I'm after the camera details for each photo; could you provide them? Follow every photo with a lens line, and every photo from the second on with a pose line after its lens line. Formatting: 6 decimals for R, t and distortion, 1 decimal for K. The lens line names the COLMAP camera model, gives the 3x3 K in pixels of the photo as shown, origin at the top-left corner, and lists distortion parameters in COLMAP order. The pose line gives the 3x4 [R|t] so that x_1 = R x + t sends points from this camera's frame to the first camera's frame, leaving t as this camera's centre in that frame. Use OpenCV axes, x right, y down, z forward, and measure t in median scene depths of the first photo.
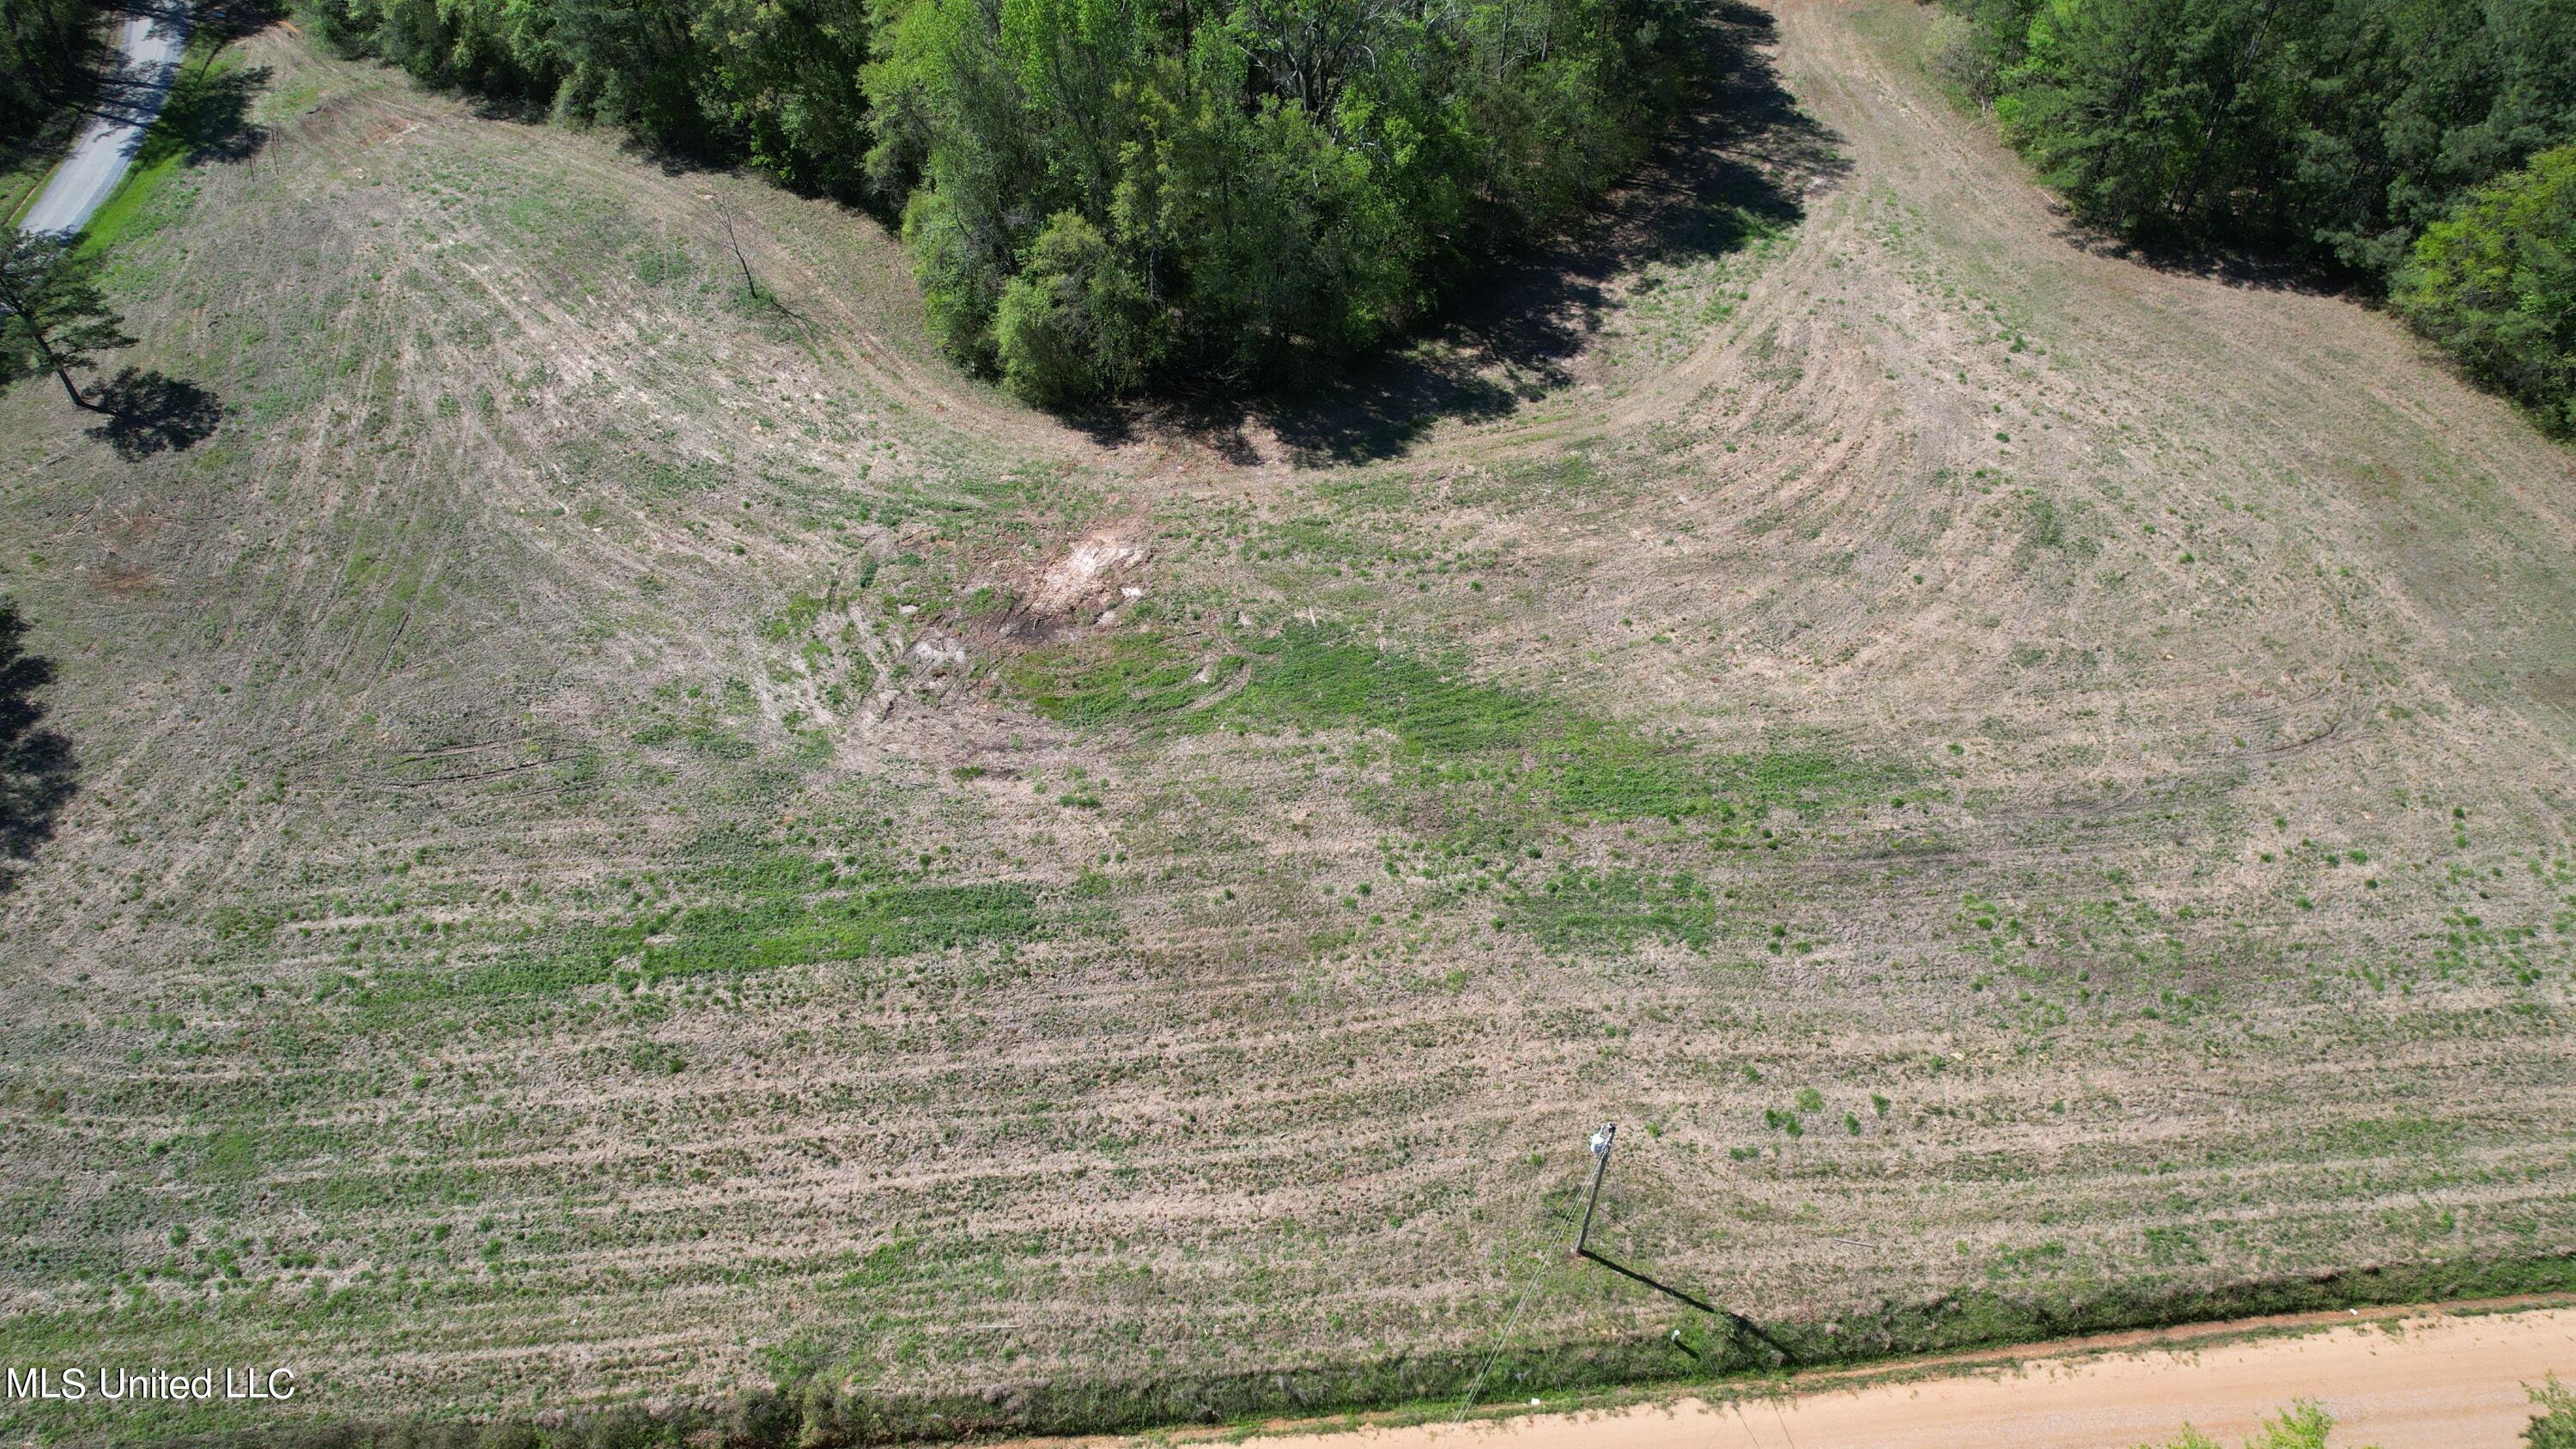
lens RADIAL K [[1638.5, 0, 1288.0], [0, 1638.5, 724.5], [0, 0, 1]] dist [-0.064014, 0.050285]
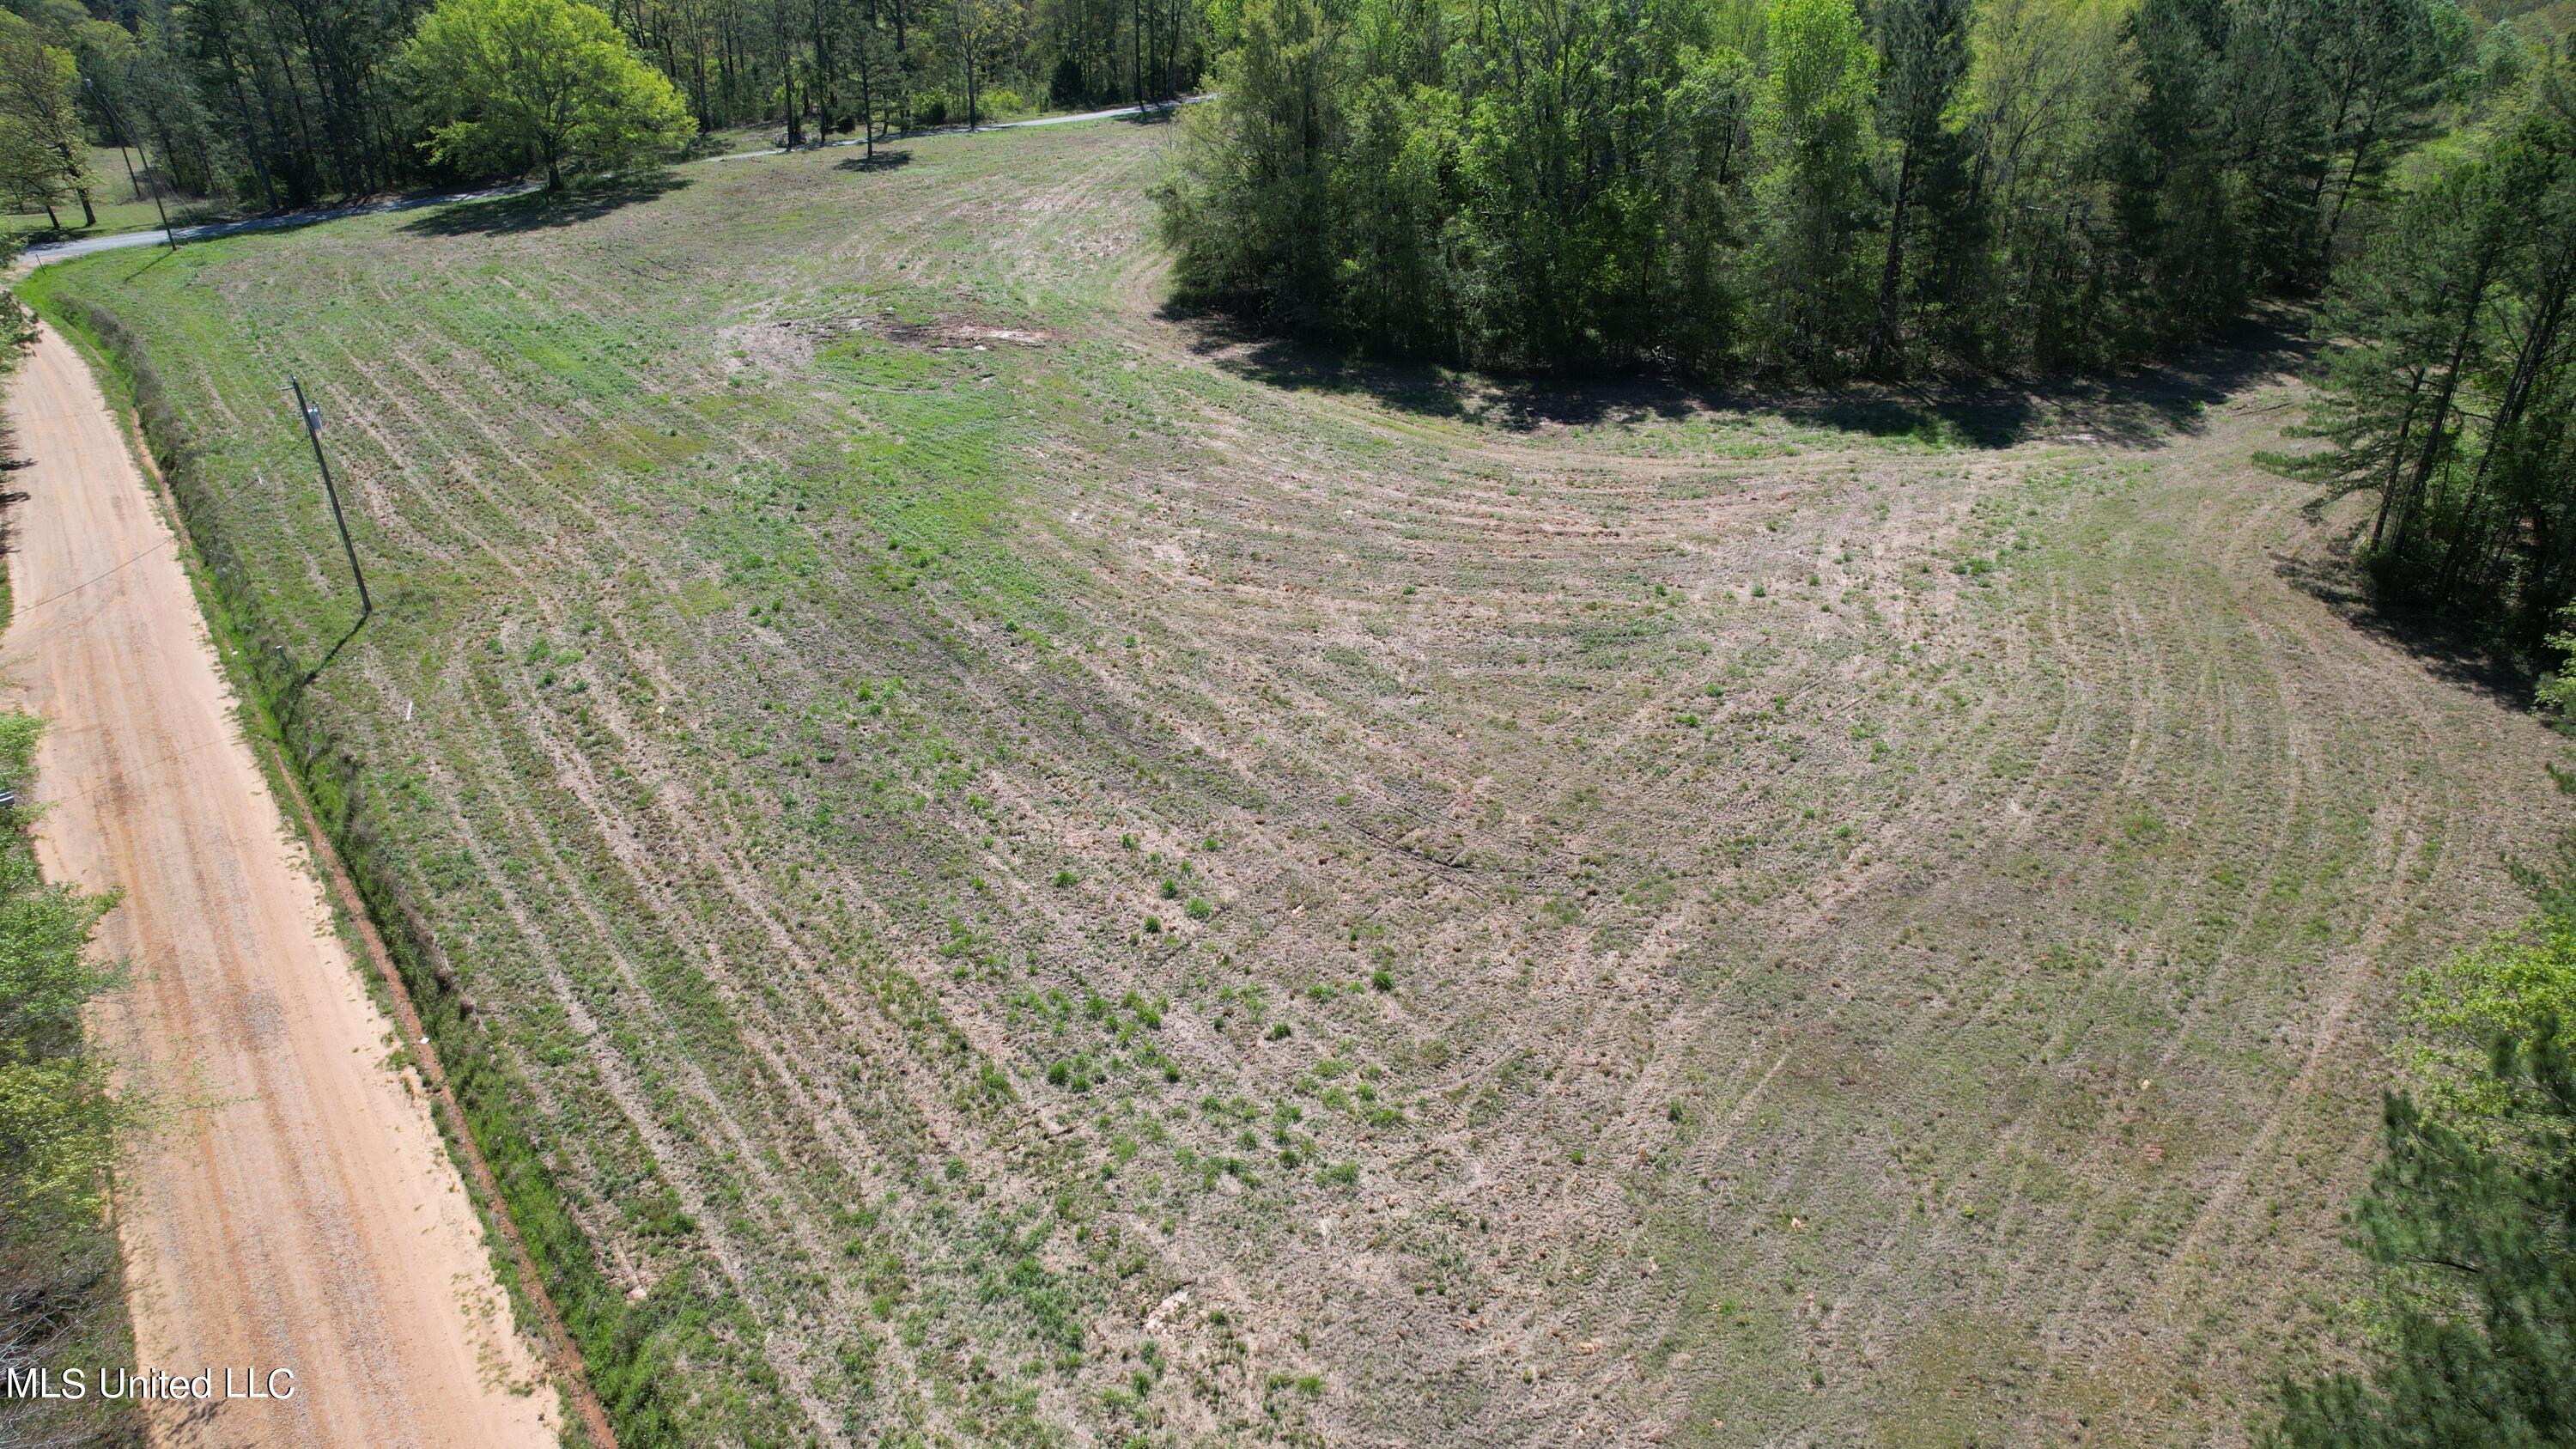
lens RADIAL K [[1638.5, 0, 1288.0], [0, 1638.5, 724.5], [0, 0, 1]] dist [-0.064014, 0.050285]
pose [[0.547180, 0.418611, -0.724817, 1.170193], [-0.620645, 0.783932, -0.015786, 0.012716], [0.561599, 0.458492, 0.688761, 0.553282]]
